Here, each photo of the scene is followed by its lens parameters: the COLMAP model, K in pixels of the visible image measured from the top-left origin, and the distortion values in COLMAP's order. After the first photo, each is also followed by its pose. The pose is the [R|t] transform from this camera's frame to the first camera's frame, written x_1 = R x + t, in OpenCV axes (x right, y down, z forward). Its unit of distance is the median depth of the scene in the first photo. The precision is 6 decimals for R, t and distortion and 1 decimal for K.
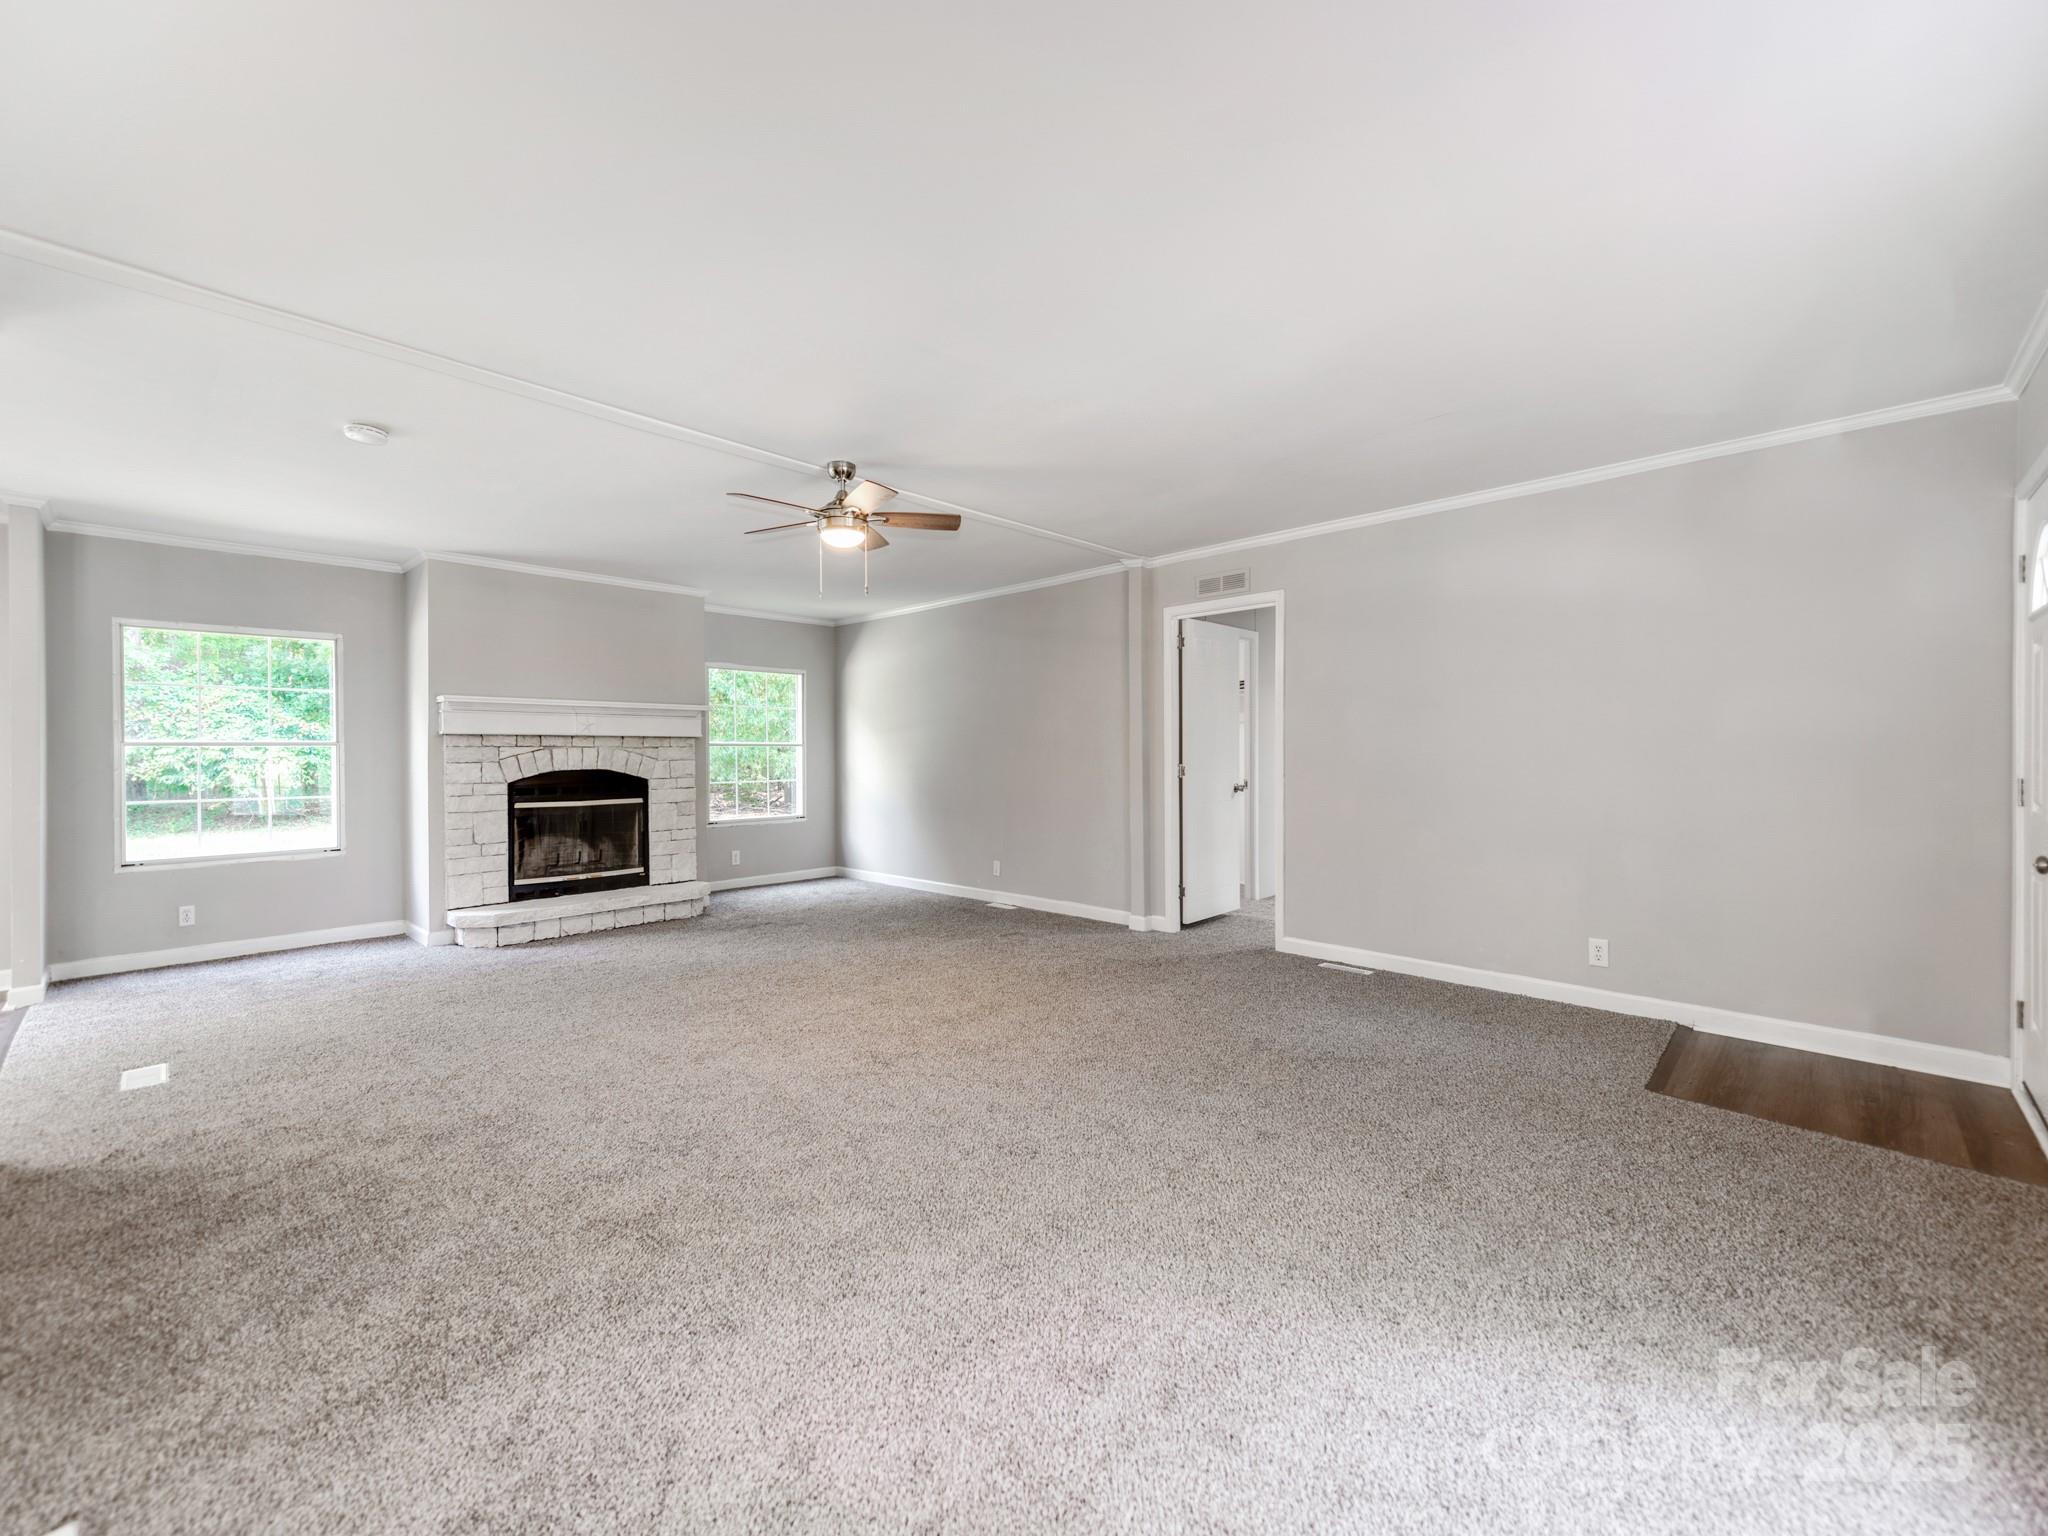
lens RADIAL K [[831.4, 0, 1023.8], [0, 831.4, 762.8], [0, 0, 1]] dist [0.003239, 0.000156]
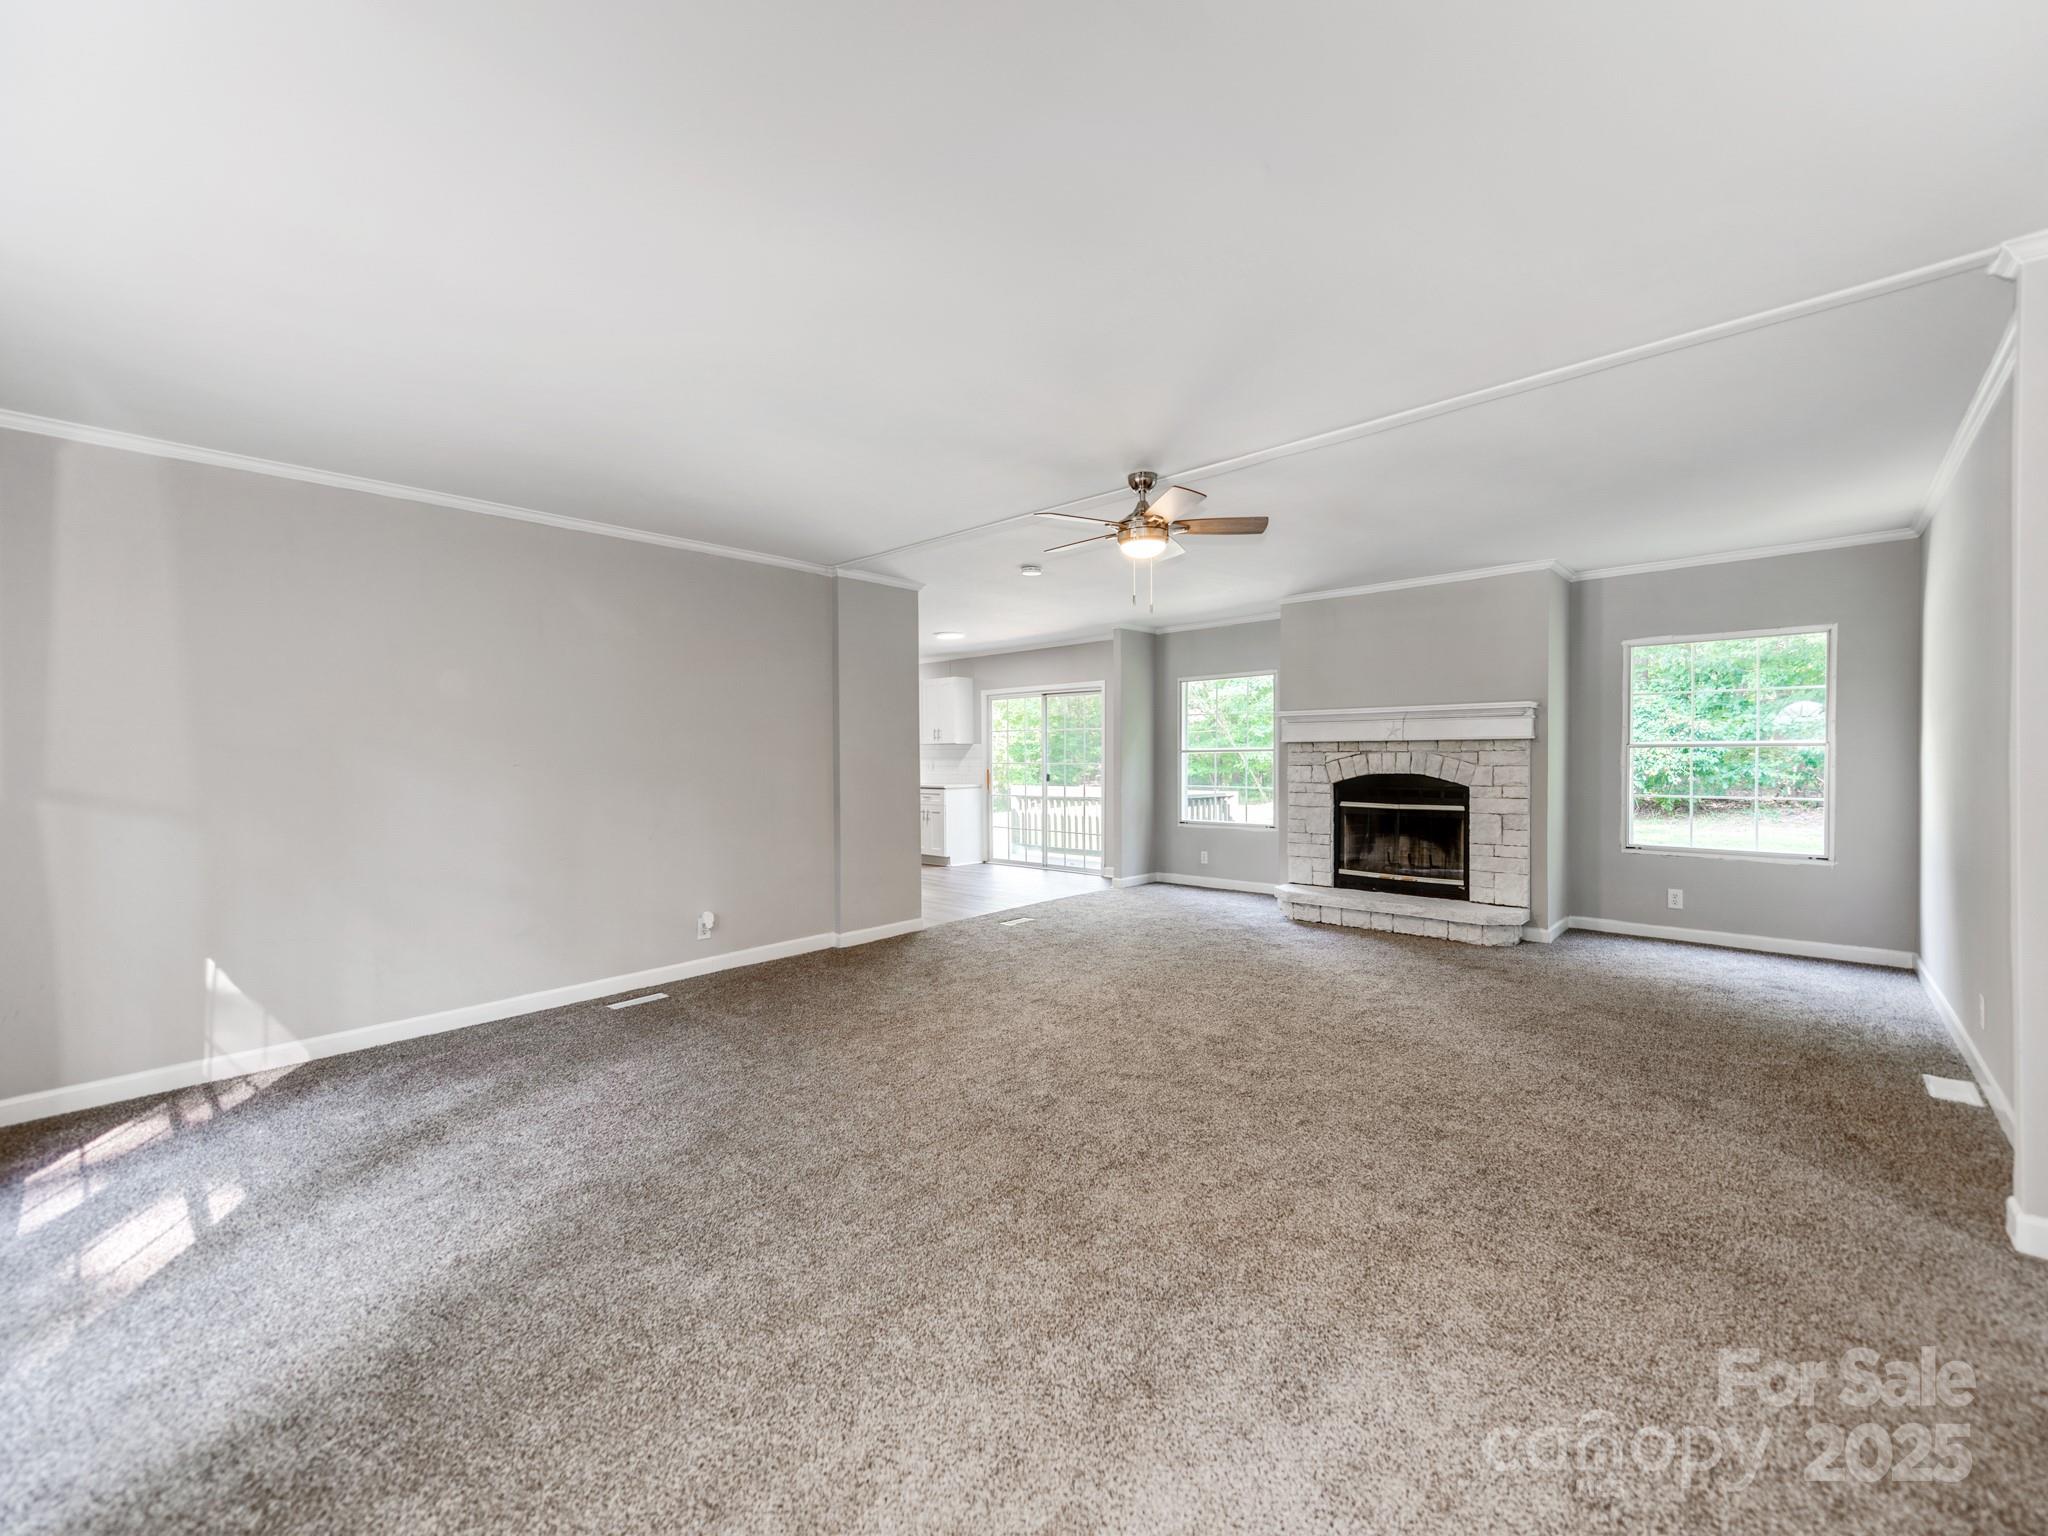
lens RADIAL K [[831.4, 0, 1023.8], [0, 831.4, 762.8], [0, 0, 1]] dist [0.003239, 0.000156]
pose [[-0.006774, 0.010042, -0.999927, 0.499374], [-0.009297, 0.999906, 0.010105, -0.011227], [0.999934, 0.009364, -0.006680, 0.545459]]
